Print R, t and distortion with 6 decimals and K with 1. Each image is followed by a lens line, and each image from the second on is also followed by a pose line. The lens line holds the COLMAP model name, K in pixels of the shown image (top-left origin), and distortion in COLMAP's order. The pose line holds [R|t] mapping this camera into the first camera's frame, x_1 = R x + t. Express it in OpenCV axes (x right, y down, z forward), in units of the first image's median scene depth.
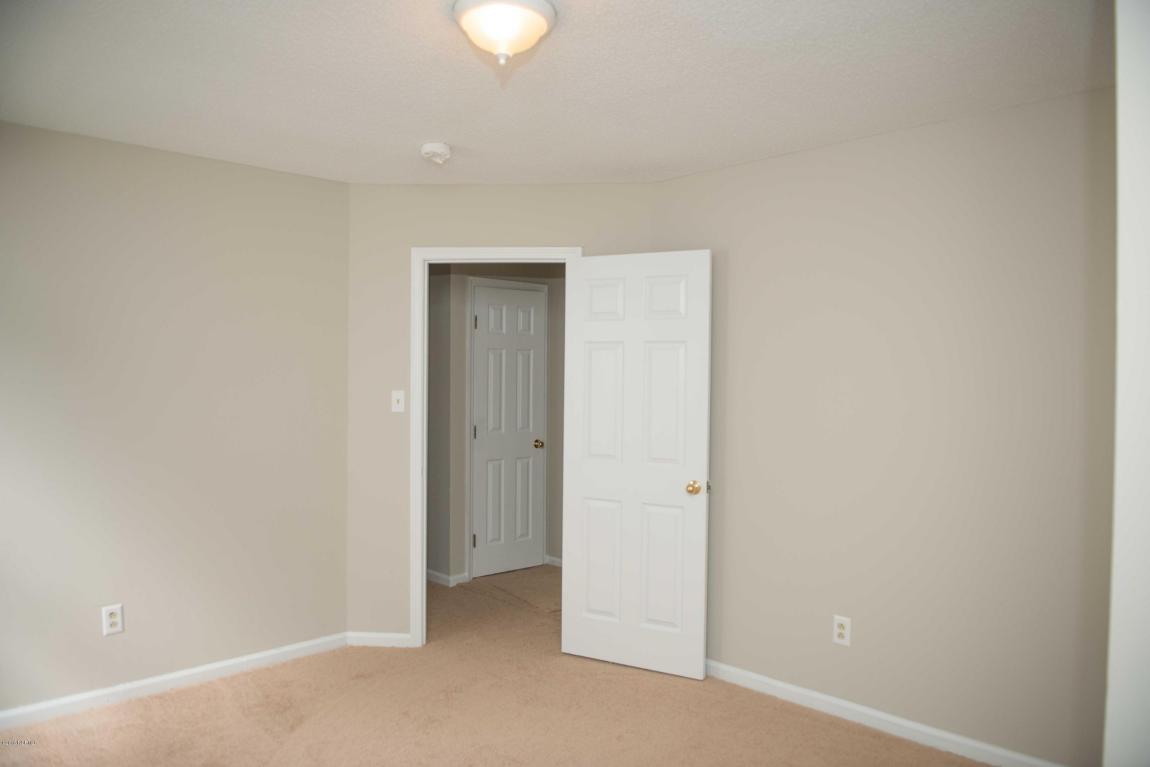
lens RADIAL K [[787.1, 0, 575.0], [0, 787.1, 383.5], [0, 0, 1]] dist [-0.046145, -0.001598]
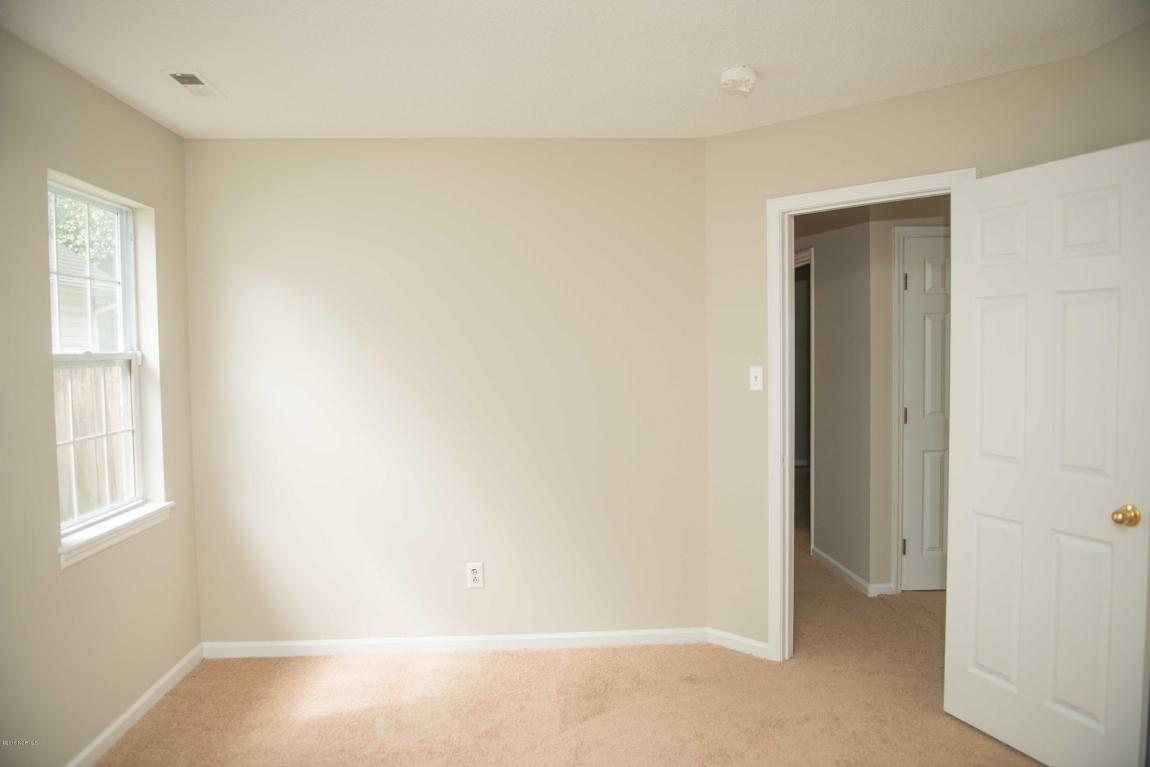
lens RADIAL K [[787.1, 0, 575.0], [0, 787.1, 383.5], [0, 0, 1]] dist [-0.046145, -0.001598]
pose [[0.755044, 0.010523, -0.655590, 0.197323], [0.010653, 0.999542, 0.028312, 0.001664], [0.655588, -0.028361, 0.754586, 0.209365]]
